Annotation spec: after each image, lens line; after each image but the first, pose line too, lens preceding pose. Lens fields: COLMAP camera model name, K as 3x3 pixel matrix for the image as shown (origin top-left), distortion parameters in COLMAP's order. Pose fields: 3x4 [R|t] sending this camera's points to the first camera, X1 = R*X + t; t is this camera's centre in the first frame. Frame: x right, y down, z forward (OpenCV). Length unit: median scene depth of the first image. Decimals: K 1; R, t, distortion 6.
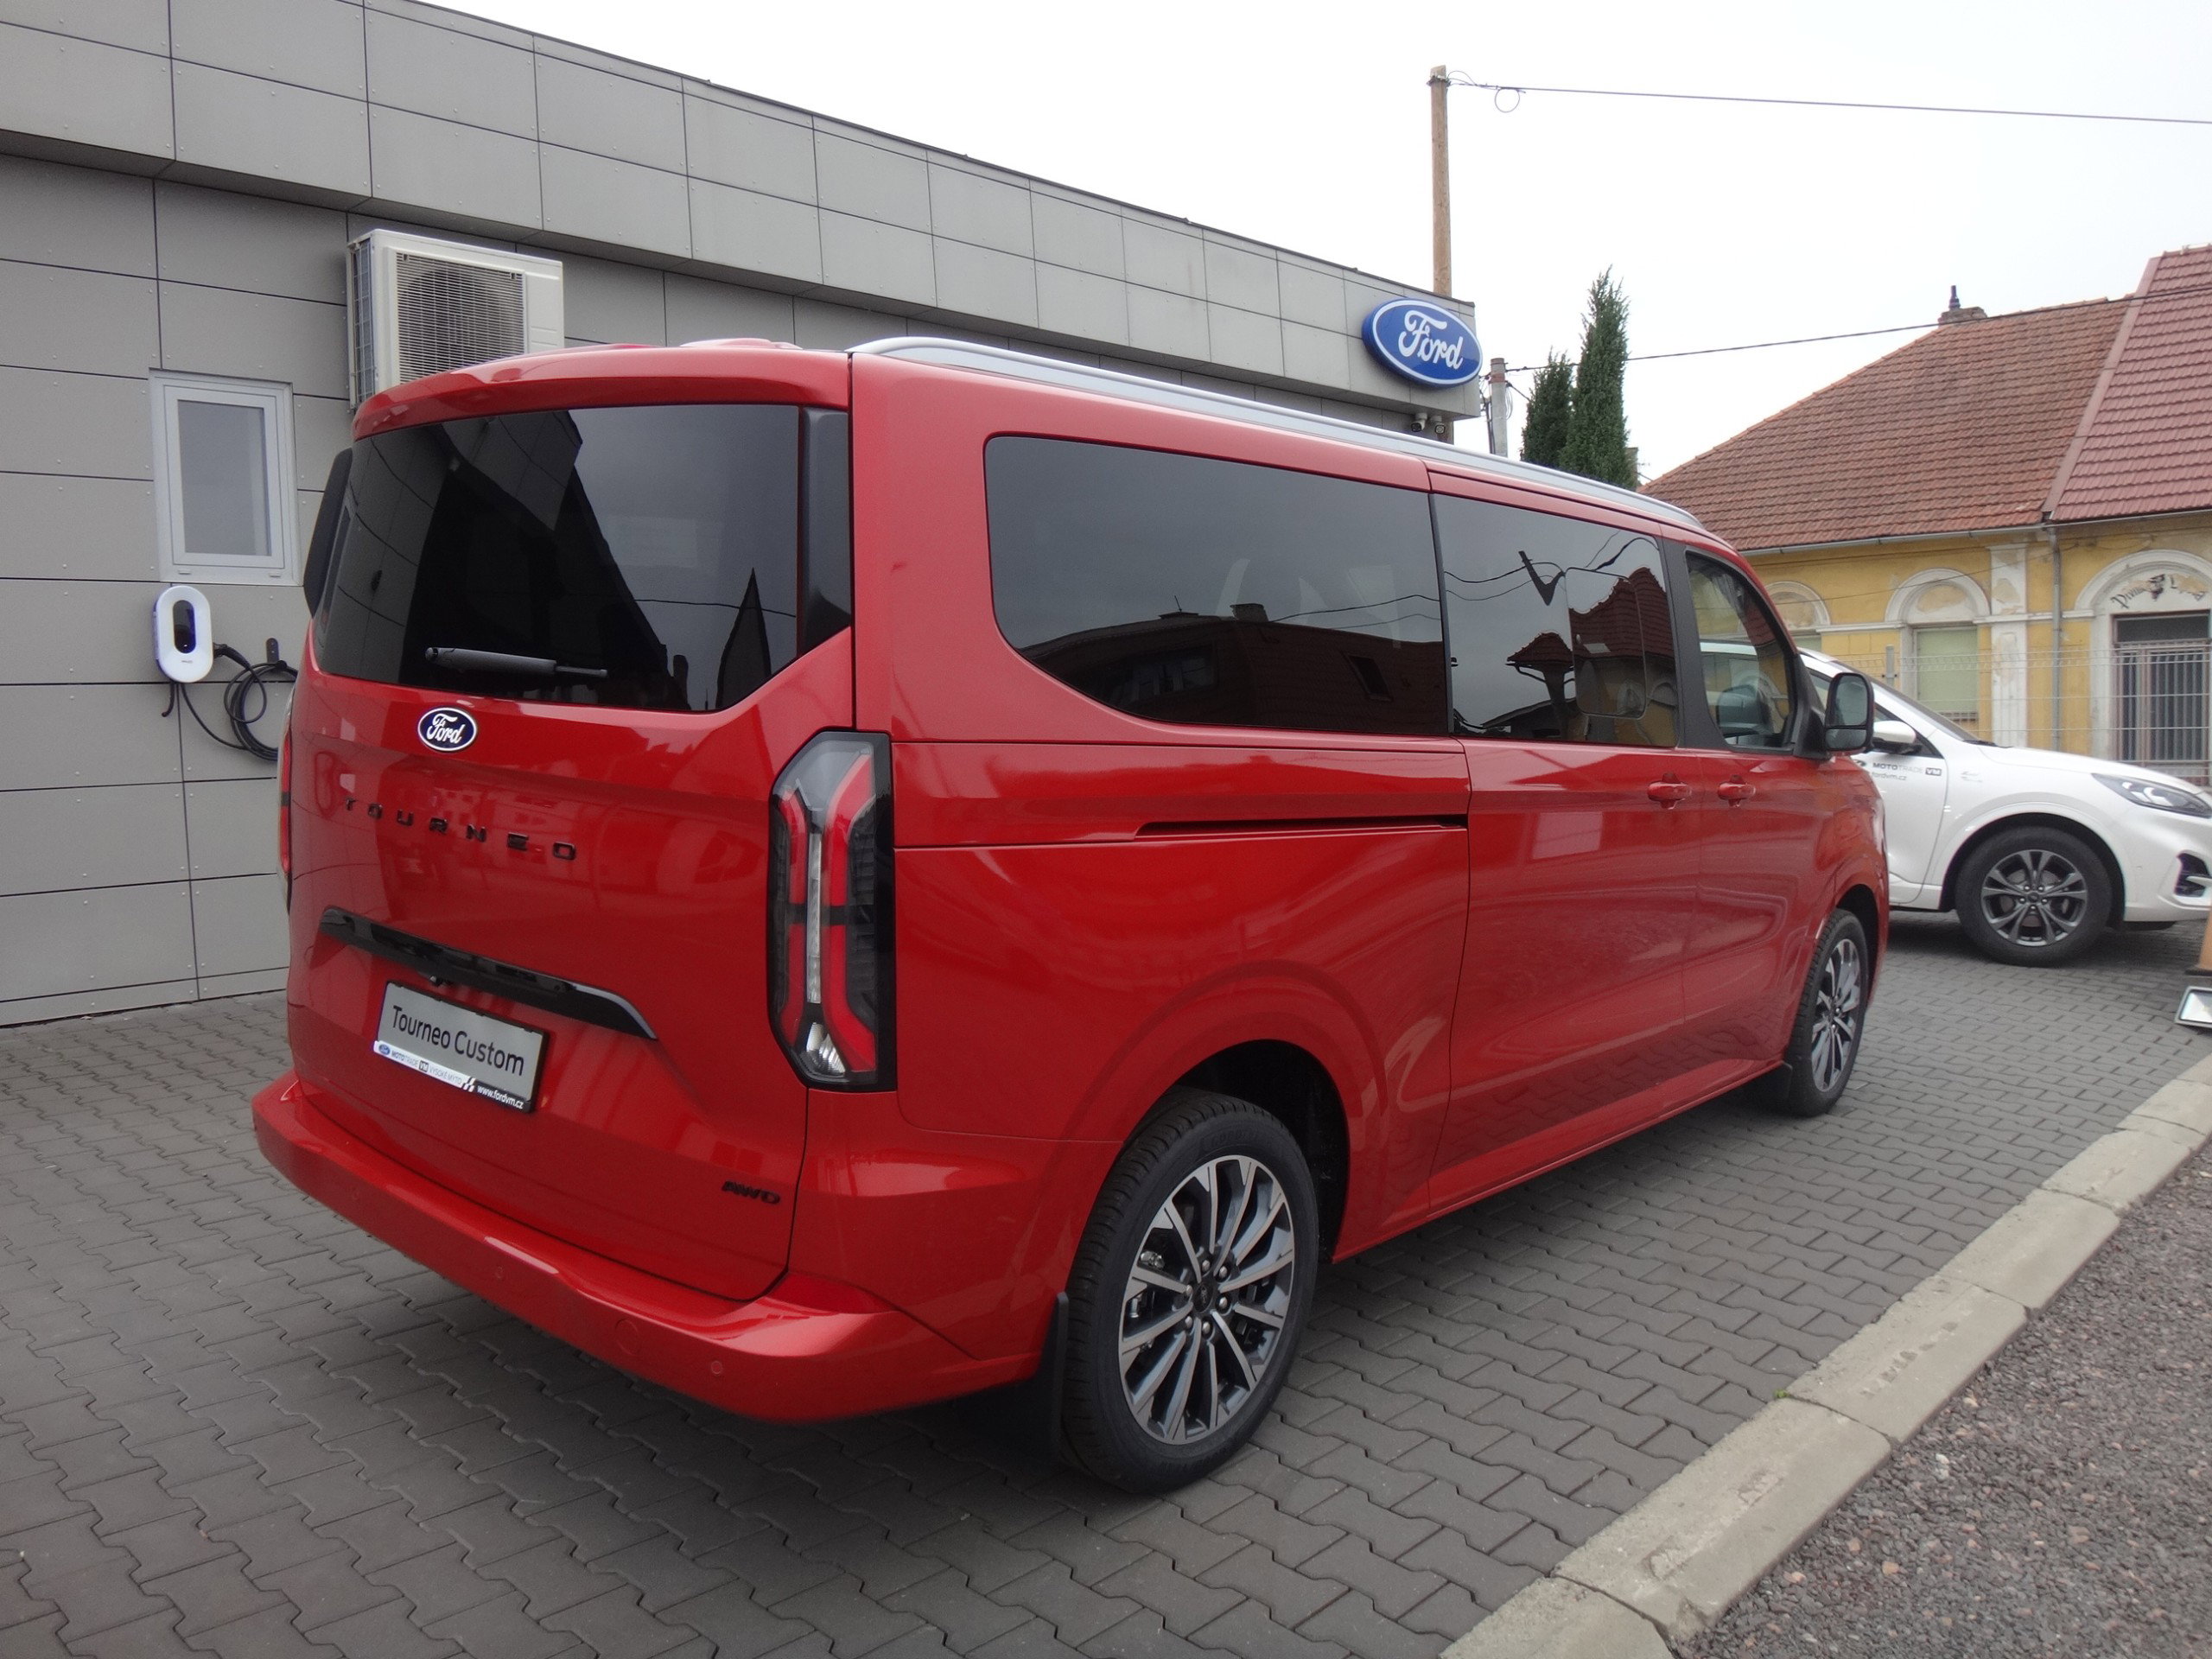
lens RADIAL K [[1660.3, 0, 1109.7], [0, 1660.3, 845.9], [0, 0, 1]] dist [-0.053251, -0.001653]
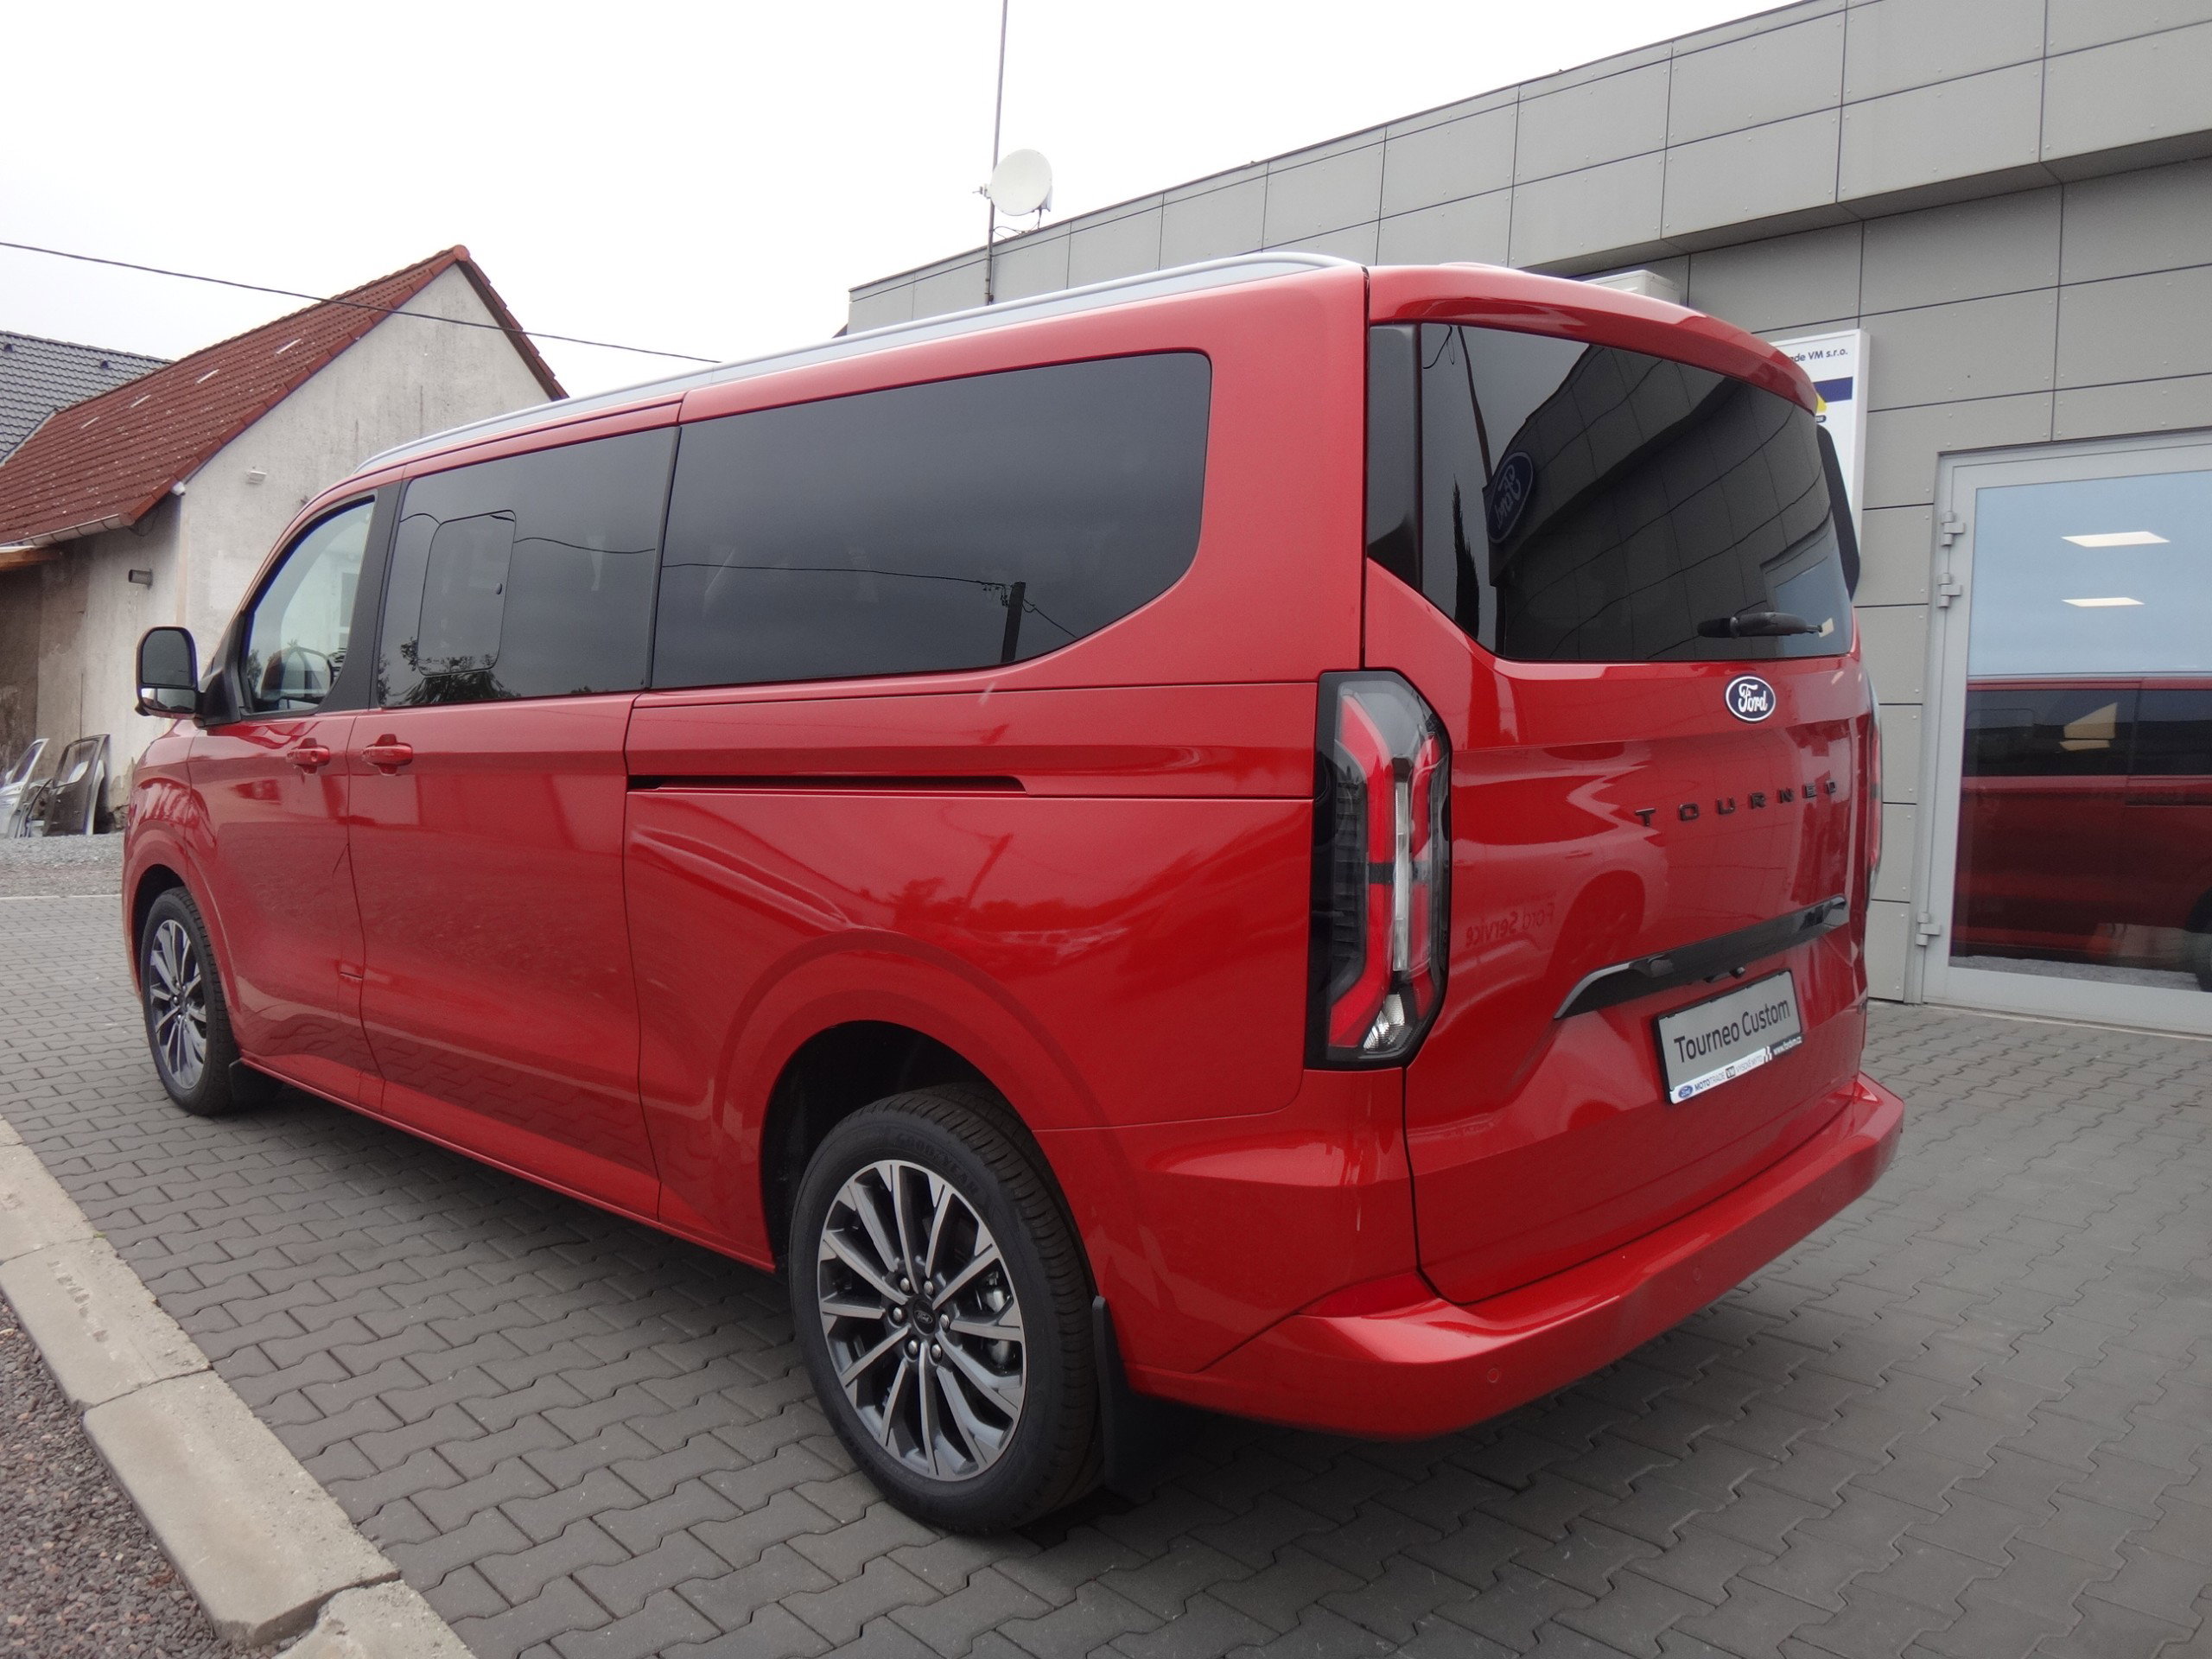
lens RADIAL K [[1675.3, 0, 1116.5], [0, 1675.3, 857.1], [0, 0, 1]] dist [-0.071597, -0.007825]
pose [[-0.079100, 0.072523, -0.994225, 1.119953], [-0.121224, 0.989249, 0.081804, -0.091121], [0.989469, 0.126994, -0.069458, 1.321042]]
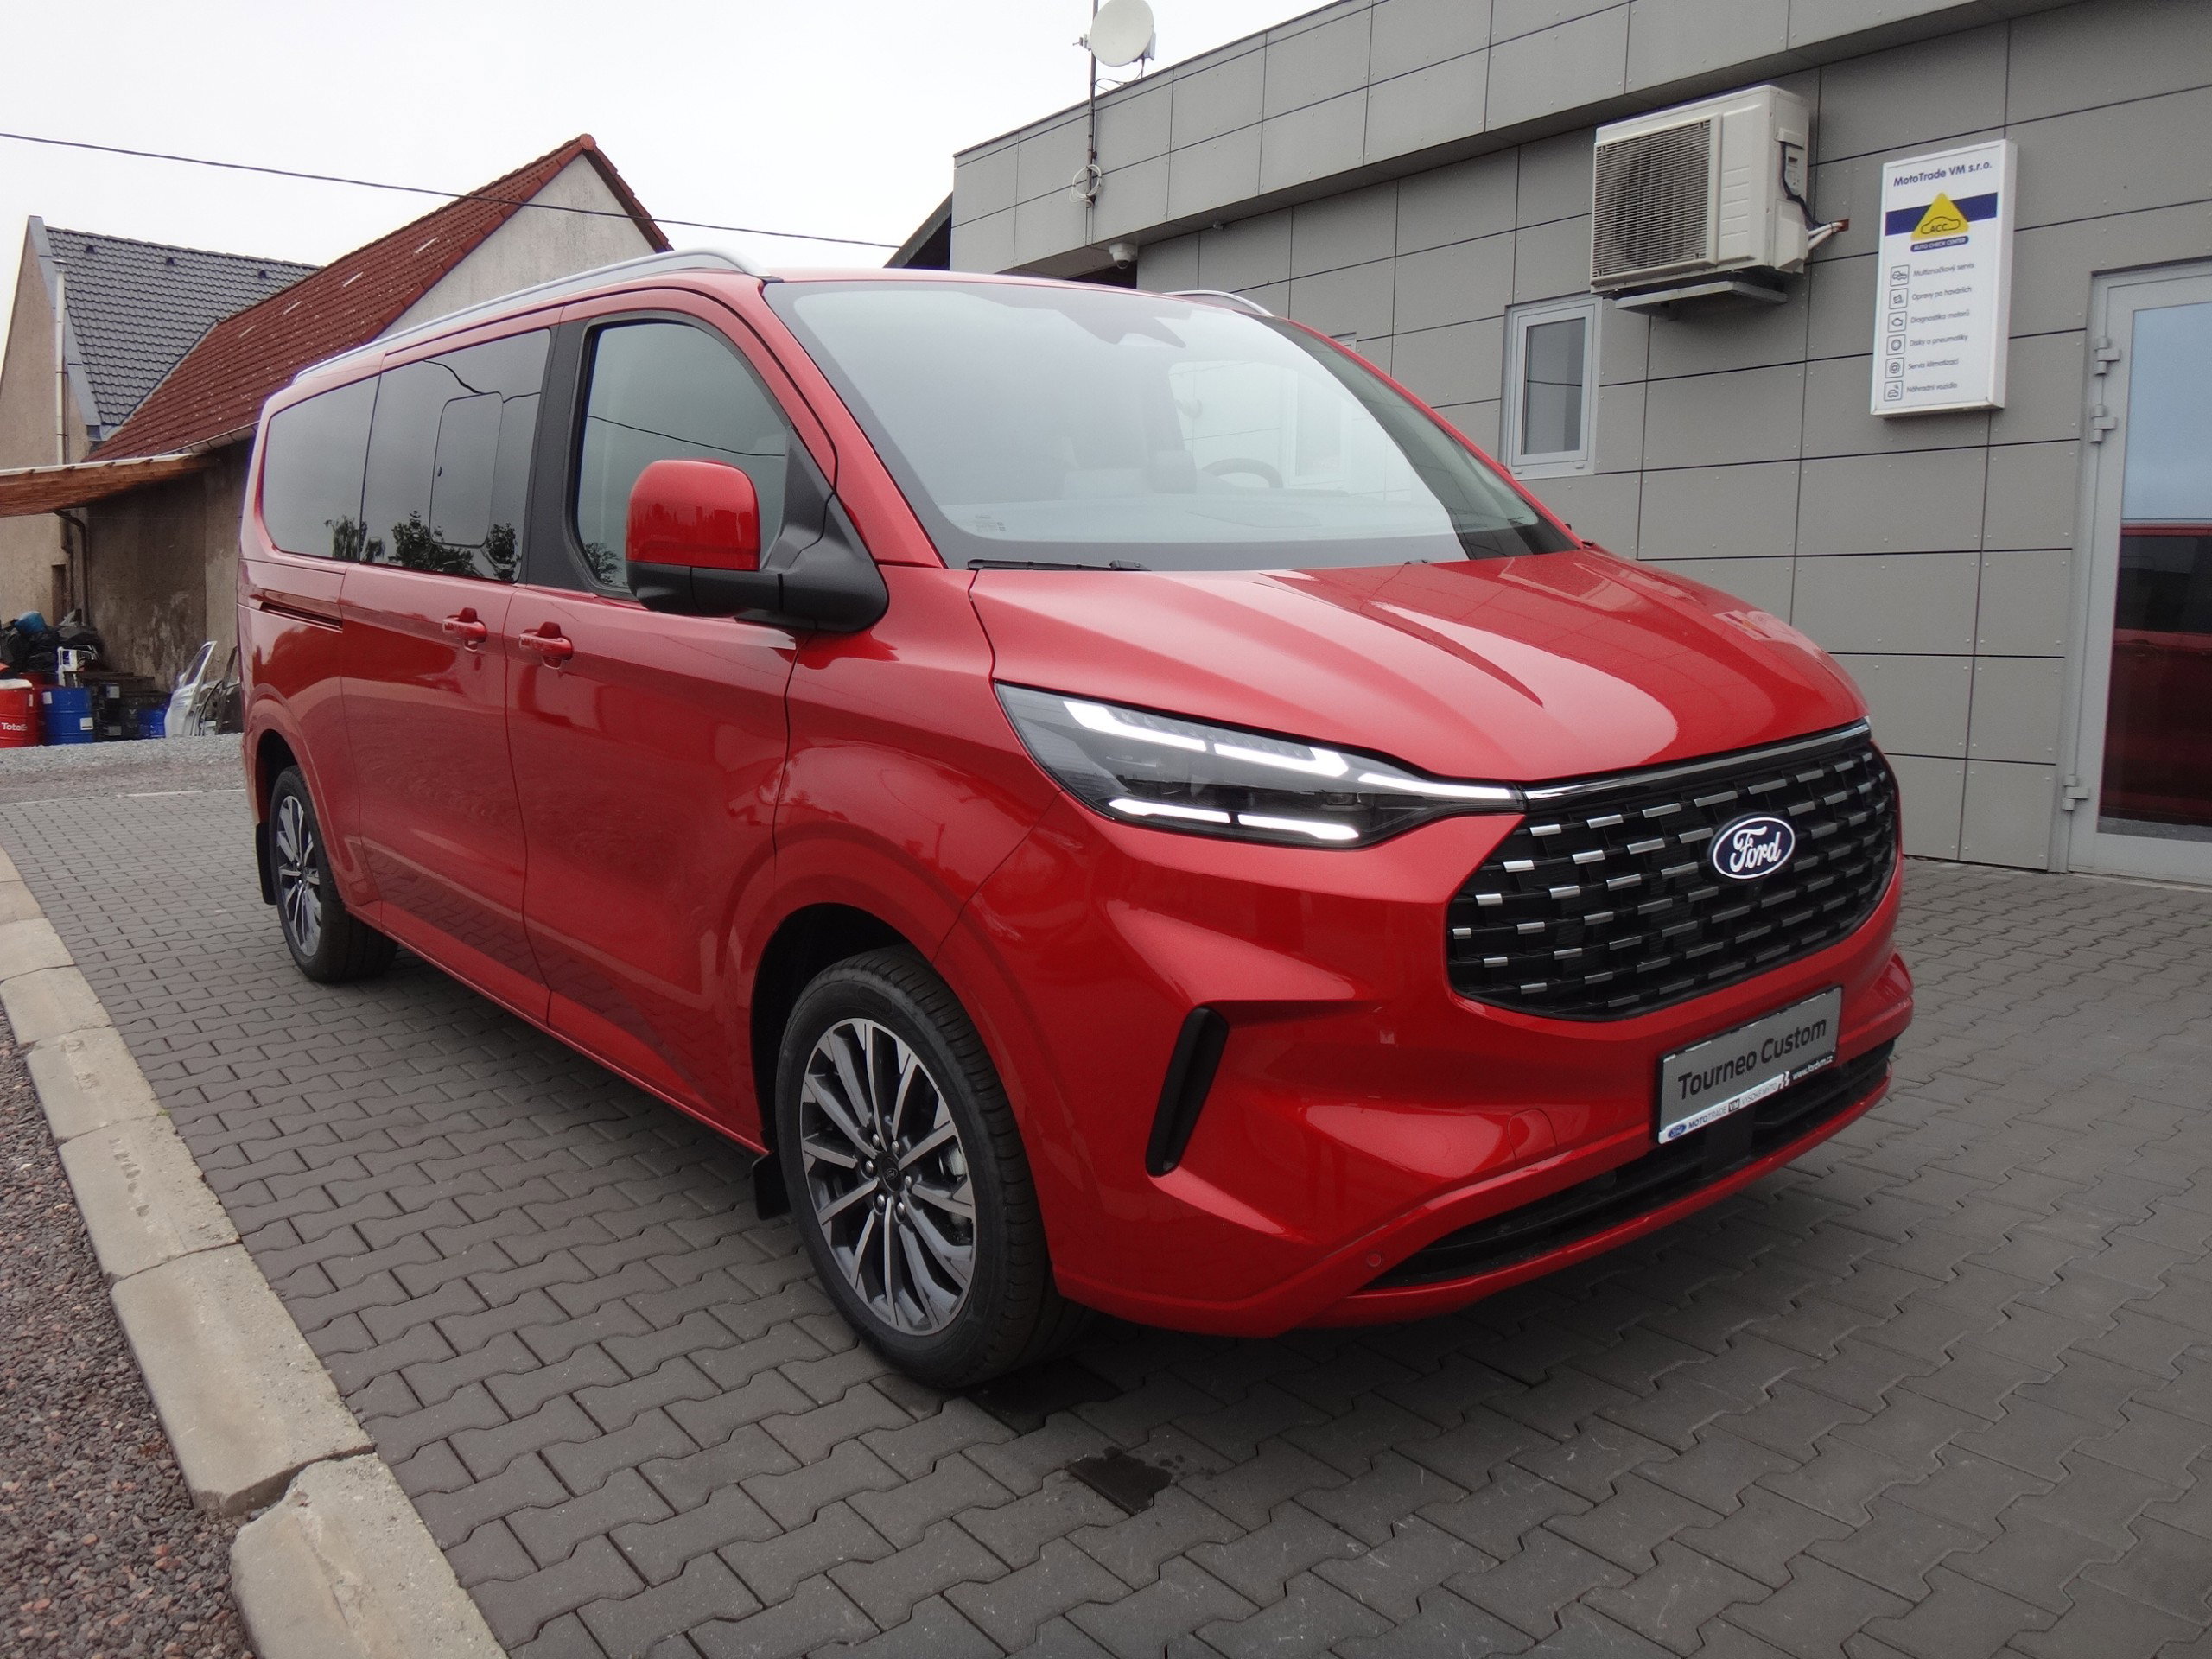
lens RADIAL K [[1675.3, 0, 1116.5], [0, 1675.3, 857.1], [0, 0, 1]] dist [-0.071597, -0.007825]
pose [[-0.173190, 0.143588, -0.974365, 1.074035], [-0.095341, 0.982225, 0.161693, -0.085326], [0.980263, 0.120901, -0.156421, 1.382363]]
